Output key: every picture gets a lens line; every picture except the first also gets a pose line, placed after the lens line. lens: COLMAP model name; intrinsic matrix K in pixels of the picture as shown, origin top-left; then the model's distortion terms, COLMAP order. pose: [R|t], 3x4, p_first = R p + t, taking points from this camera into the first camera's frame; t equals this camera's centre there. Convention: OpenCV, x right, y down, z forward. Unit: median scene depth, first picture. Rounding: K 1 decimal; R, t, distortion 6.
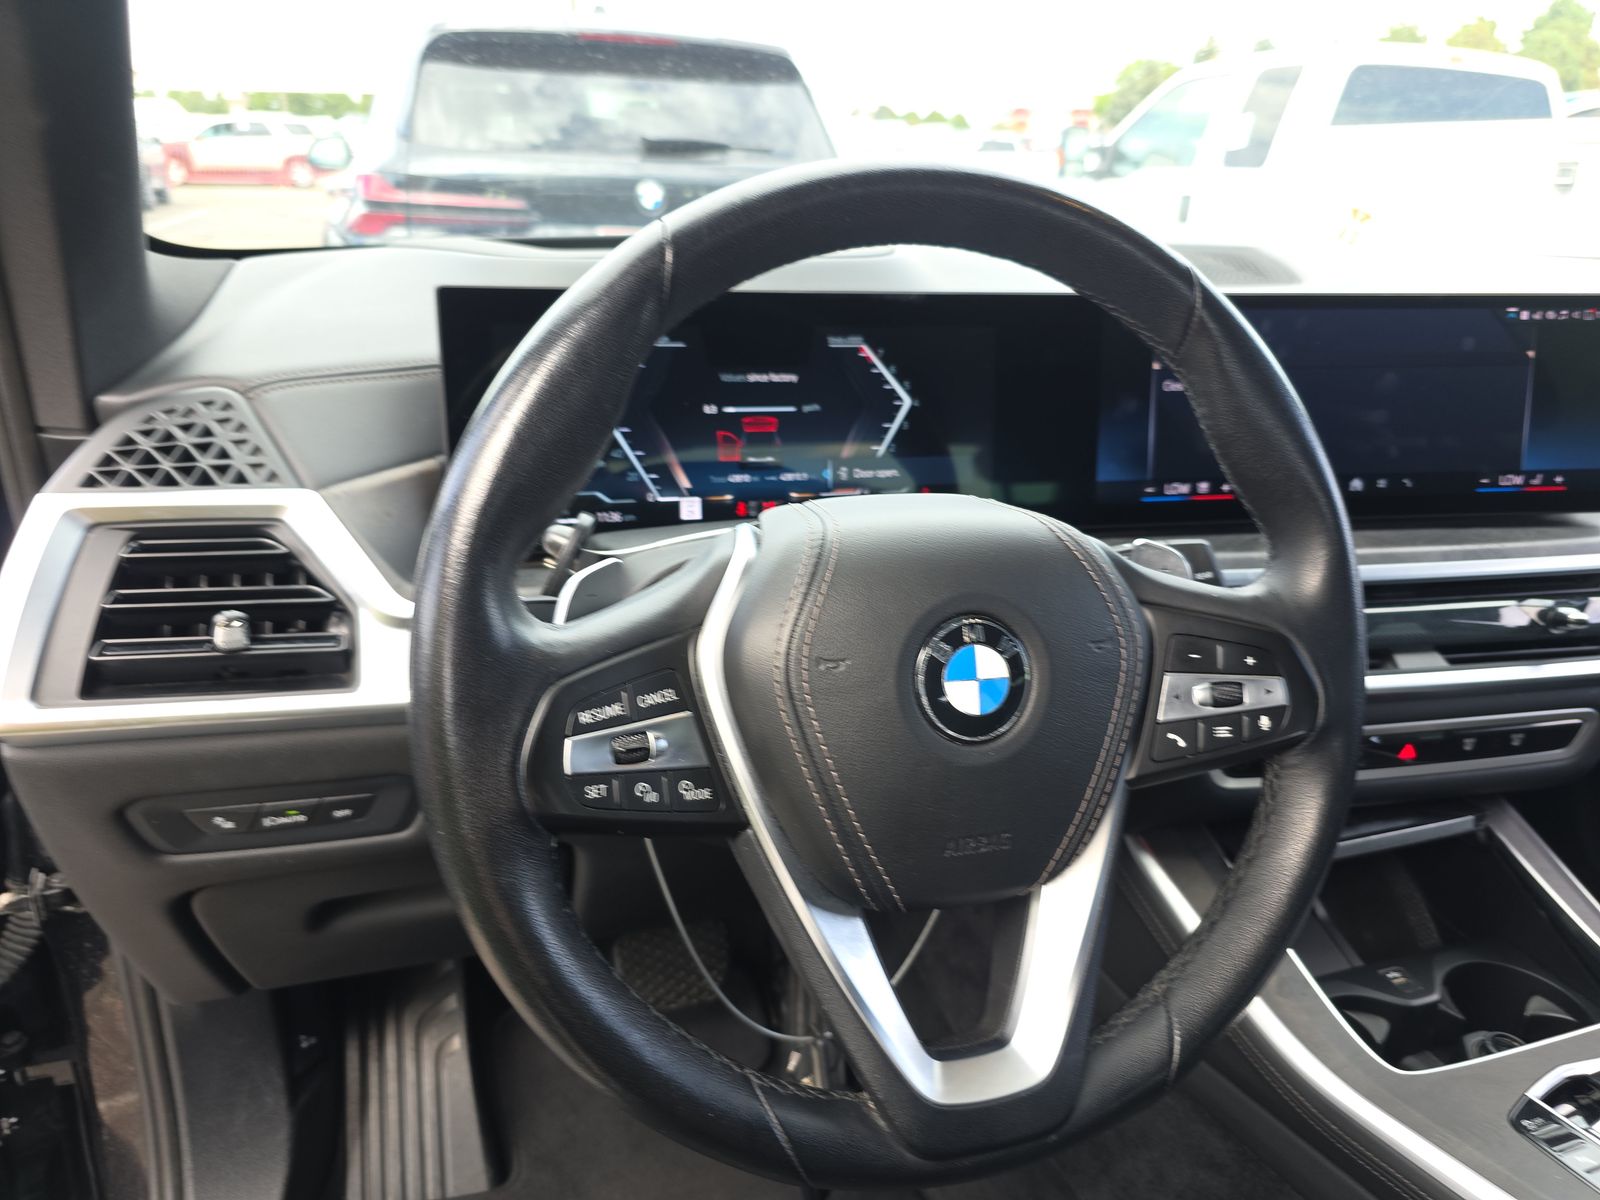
lens RADIAL K [[1068.6, 0, 815.3], [0, 1068.6, 611.1], [0, 0, 1]] dist [0.008152, -0.015510]
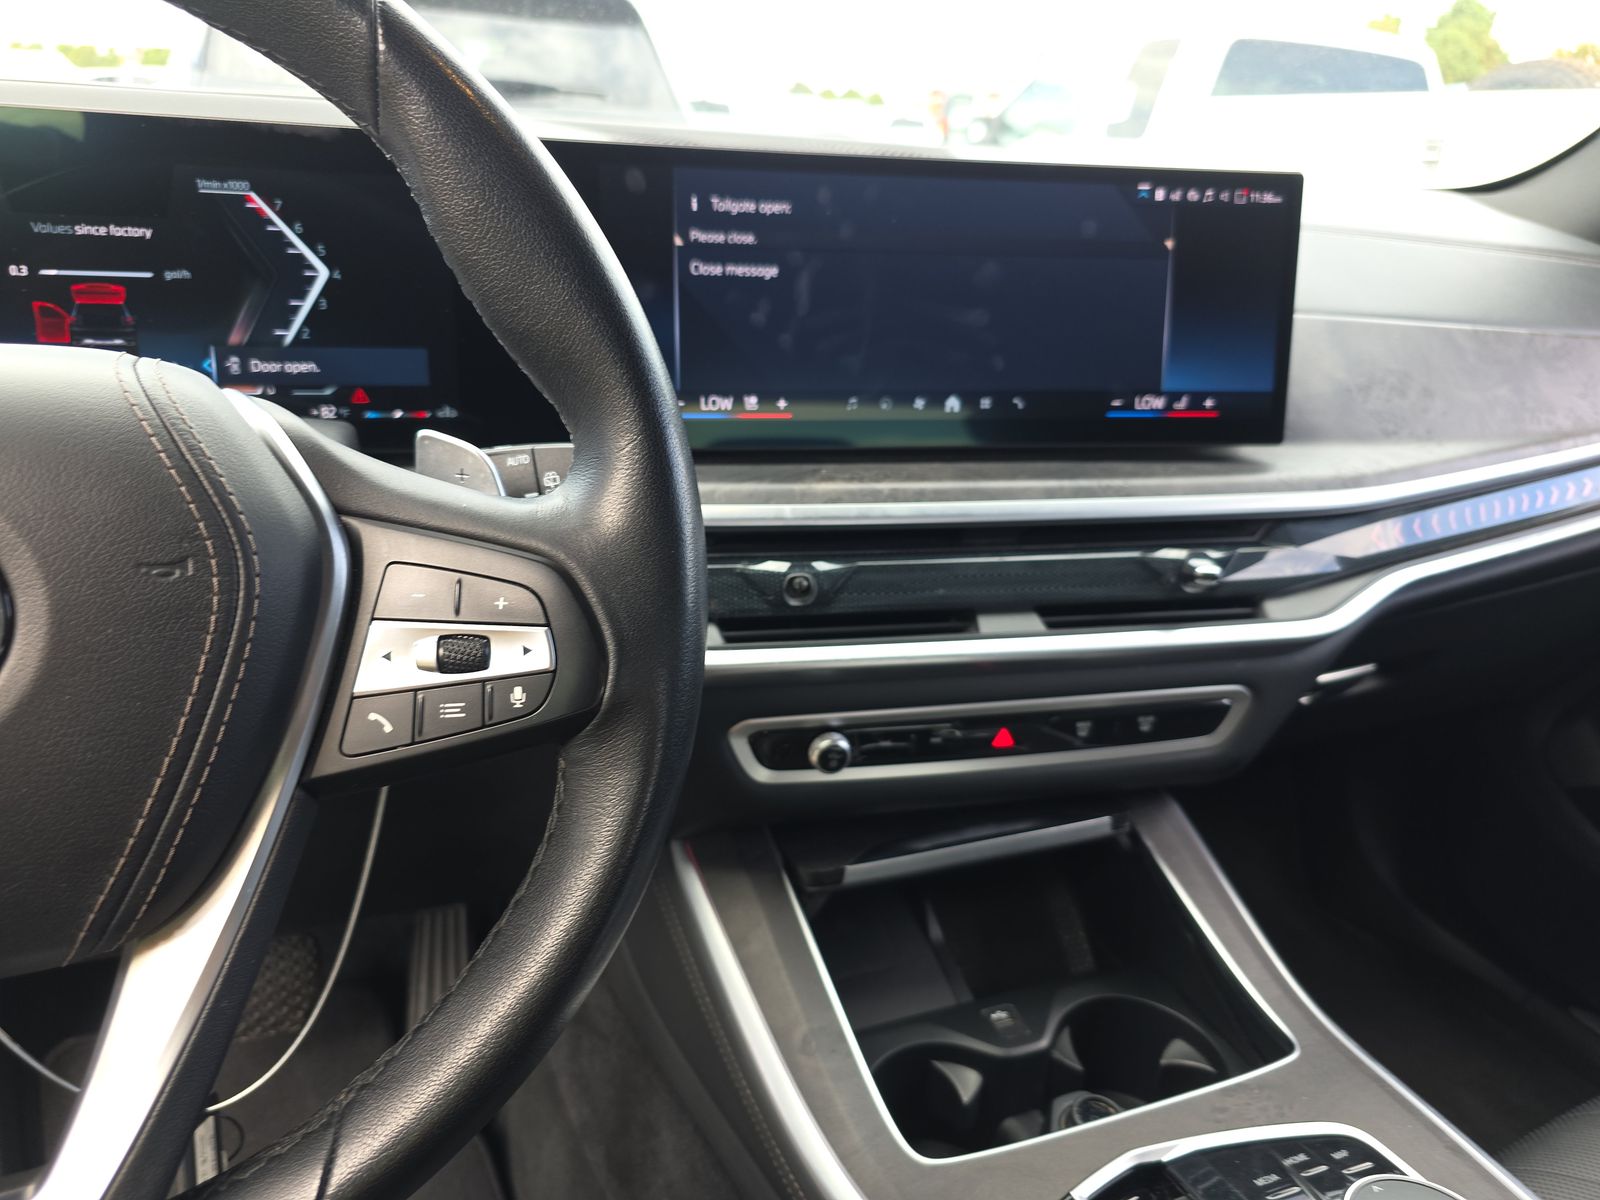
lens RADIAL K [[1068.6, 0, 793.1], [0, 1068.6, 596.0], [0, 0, 1]] dist [0.008152, -0.015510]
pose [[0.998724, 0.010087, 0.049478, 0.351681], [-0.010274, 0.999941, 0.003533, 0.024072], [-0.049440, -0.004037, 0.998769, 0.210545]]
